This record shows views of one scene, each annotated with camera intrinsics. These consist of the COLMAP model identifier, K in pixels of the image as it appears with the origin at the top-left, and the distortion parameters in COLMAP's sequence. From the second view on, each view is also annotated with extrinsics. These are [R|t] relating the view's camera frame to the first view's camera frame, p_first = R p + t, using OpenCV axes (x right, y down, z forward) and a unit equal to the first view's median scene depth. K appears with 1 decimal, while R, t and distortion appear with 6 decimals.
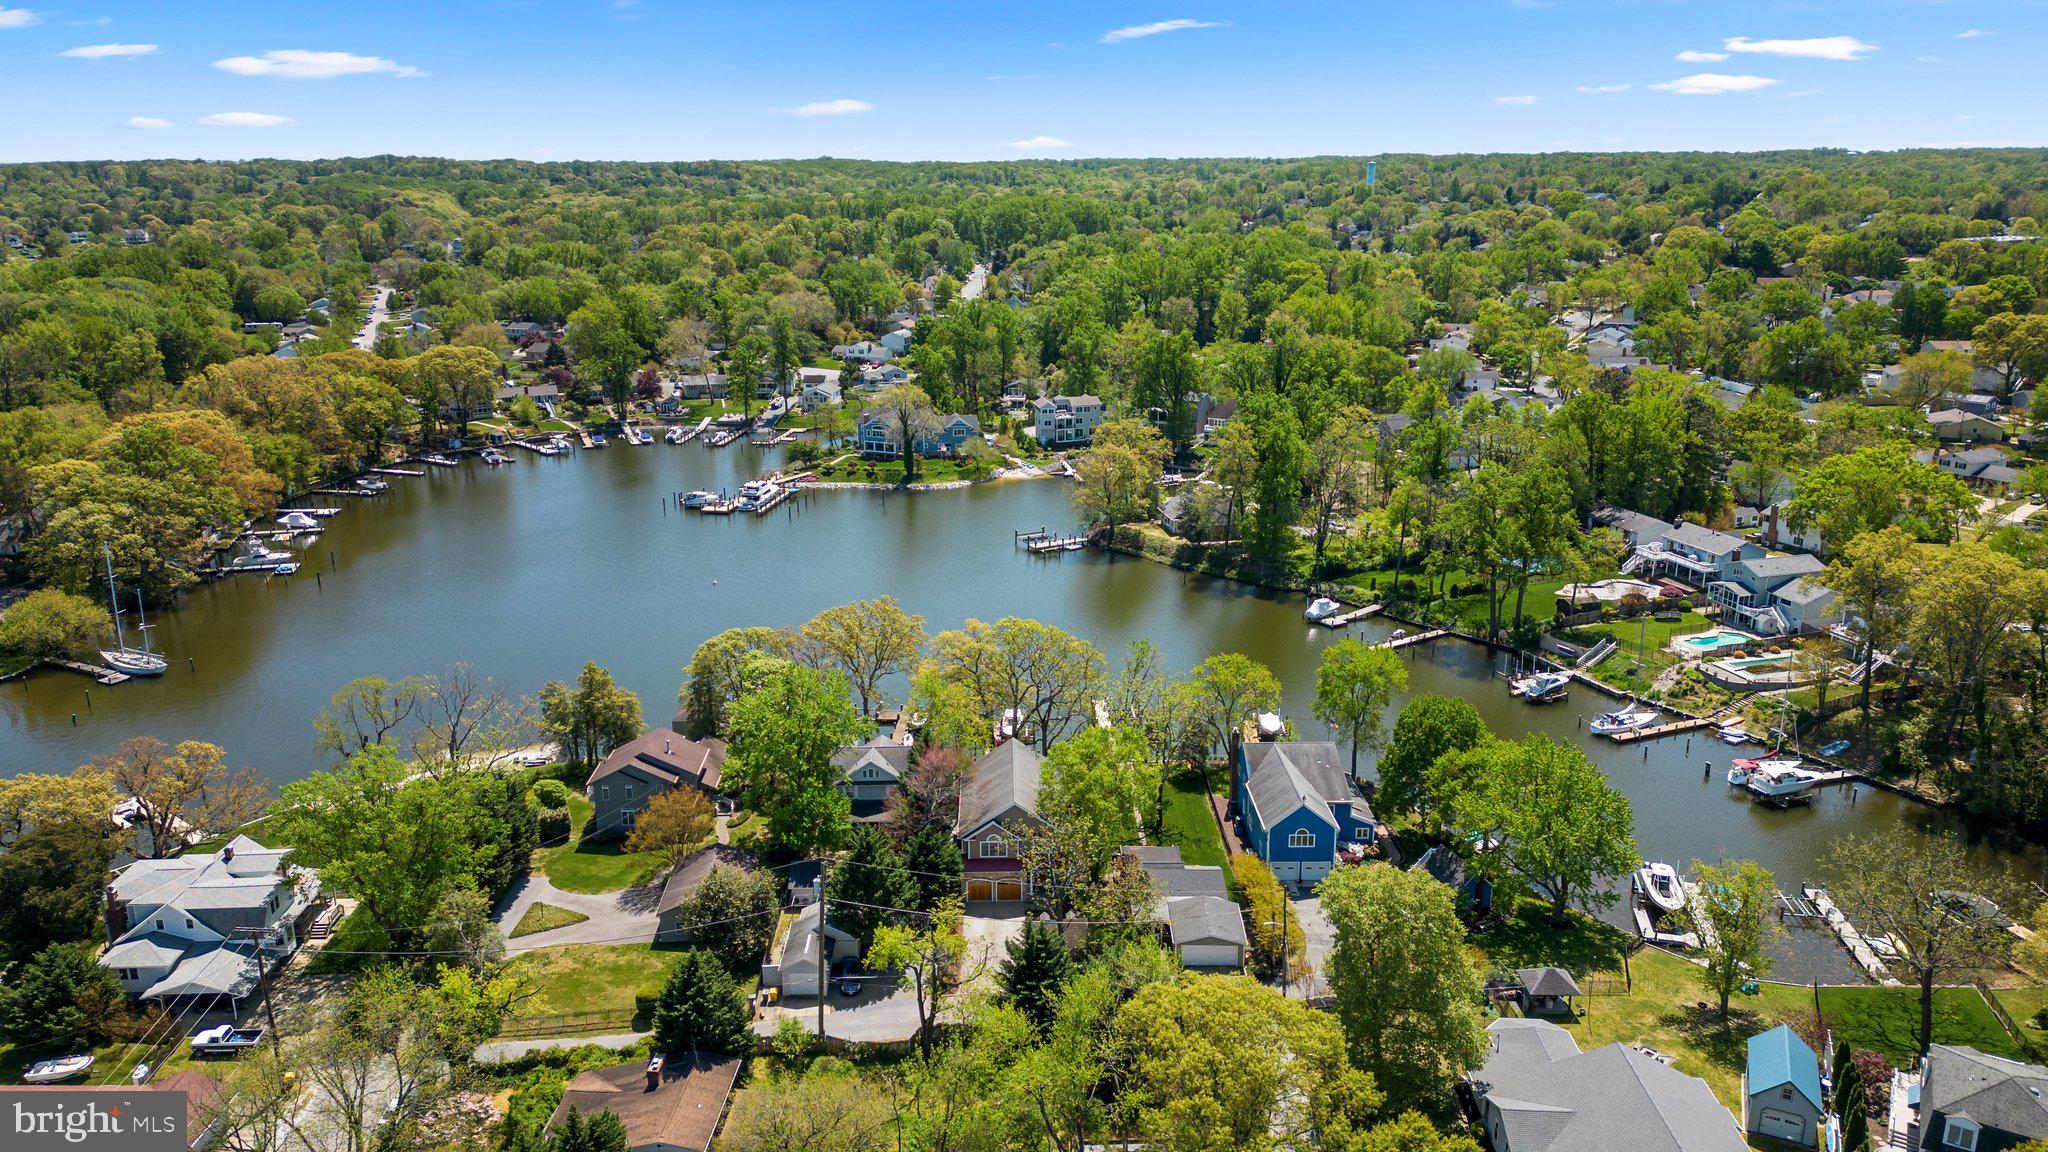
lens RADIAL K [[1497.9, 0, 1025.5], [0, 1497.9, 567.5], [0, 0, 1]] dist [0.076485, -0.076709]
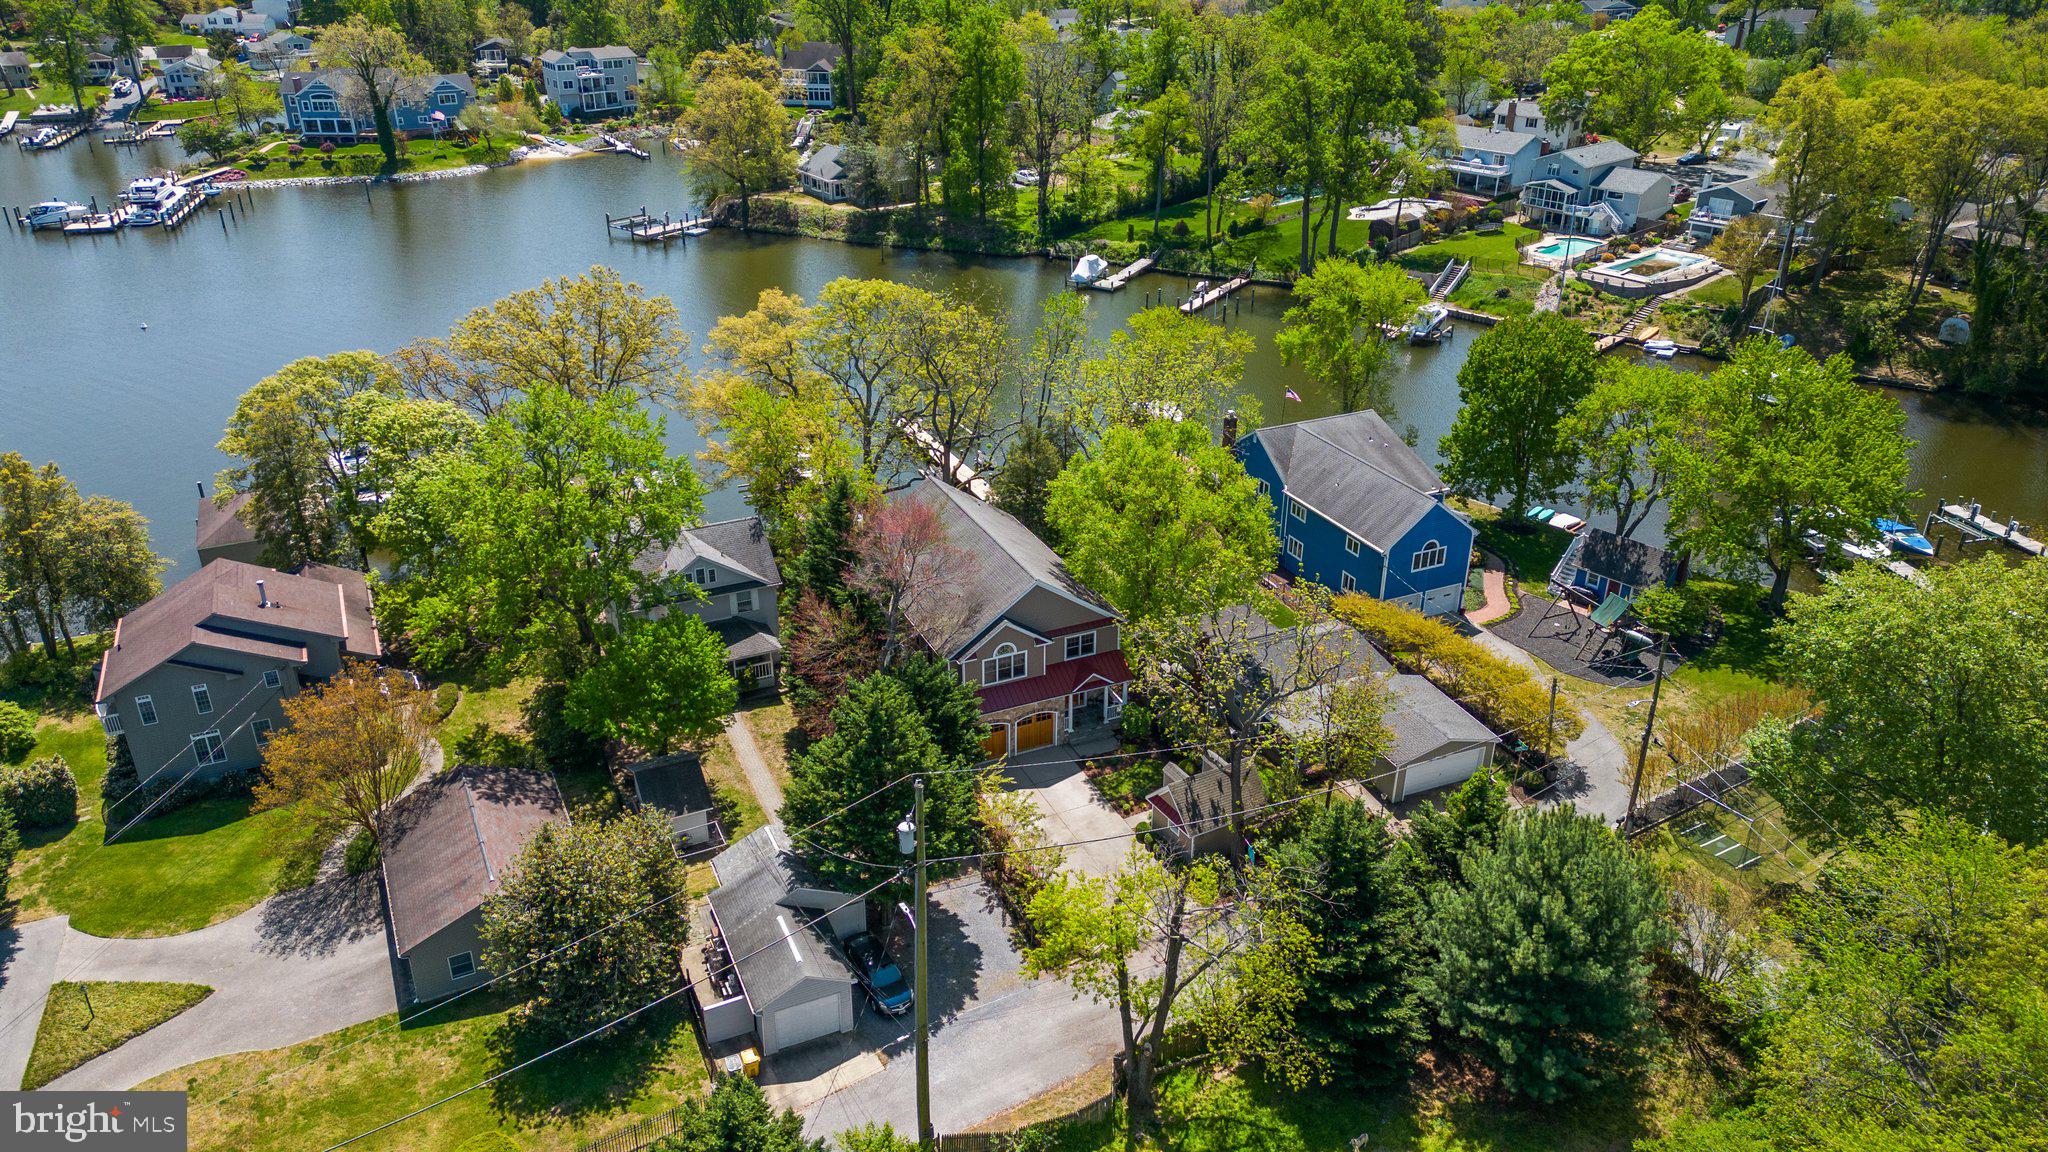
lens RADIAL K [[1497.9, 0, 1076.1], [0, 1497.9, 578.2], [0, 0, 1]] dist [0.076485, -0.076709]
pose [[0.911633, -0.174403, 0.372168, -0.115632], [0.105898, 0.974604, 0.197315, 0.028809], [-0.397129, -0.140467, 0.906950, 0.288080]]
